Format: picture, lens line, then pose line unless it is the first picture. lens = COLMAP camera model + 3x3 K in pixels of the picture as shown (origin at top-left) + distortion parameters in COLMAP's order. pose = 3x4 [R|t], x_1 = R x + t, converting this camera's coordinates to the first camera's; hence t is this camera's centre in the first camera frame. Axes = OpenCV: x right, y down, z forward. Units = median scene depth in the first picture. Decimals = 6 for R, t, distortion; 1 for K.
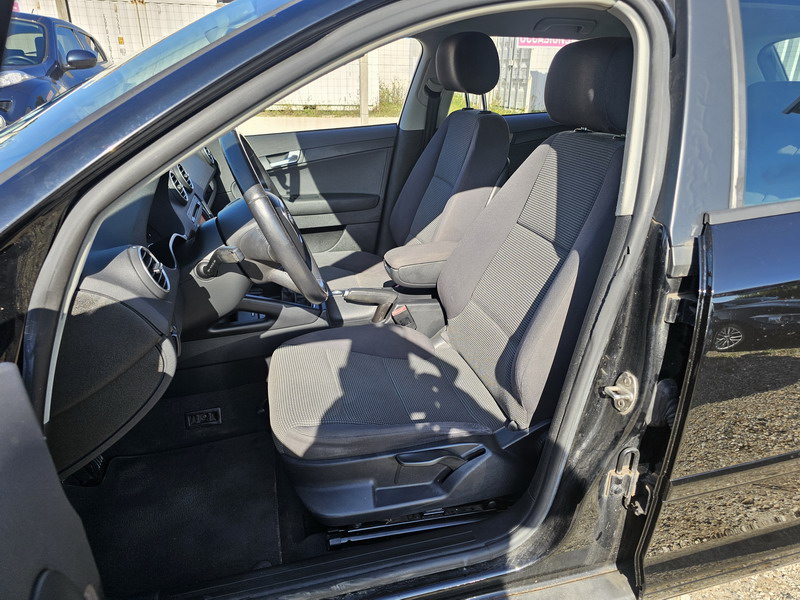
lens RADIAL K [[541.7, 0, 401.4], [0, 541.7, 297.8], [0, 0, 1]] dist [0.038855, -0.029522]
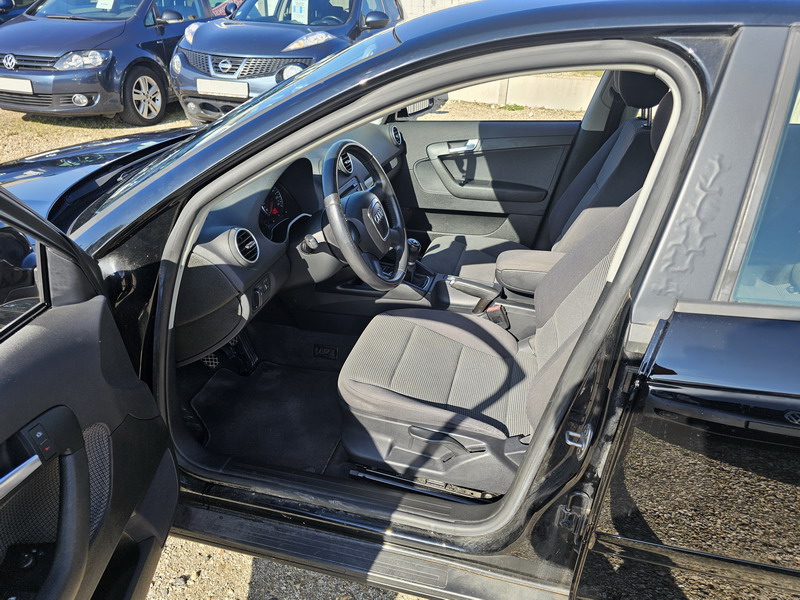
lens RADIAL K [[541.7, 0, 406.4], [0, 541.7, 304.9], [0, 0, 1]] dist [0.038855, -0.029522]
pose [[0.875774, 0.244730, -0.416086, 0.289873], [-0.204778, 0.968907, 0.138870, -0.097303], [0.437134, -0.036413, 0.898659, -0.060208]]
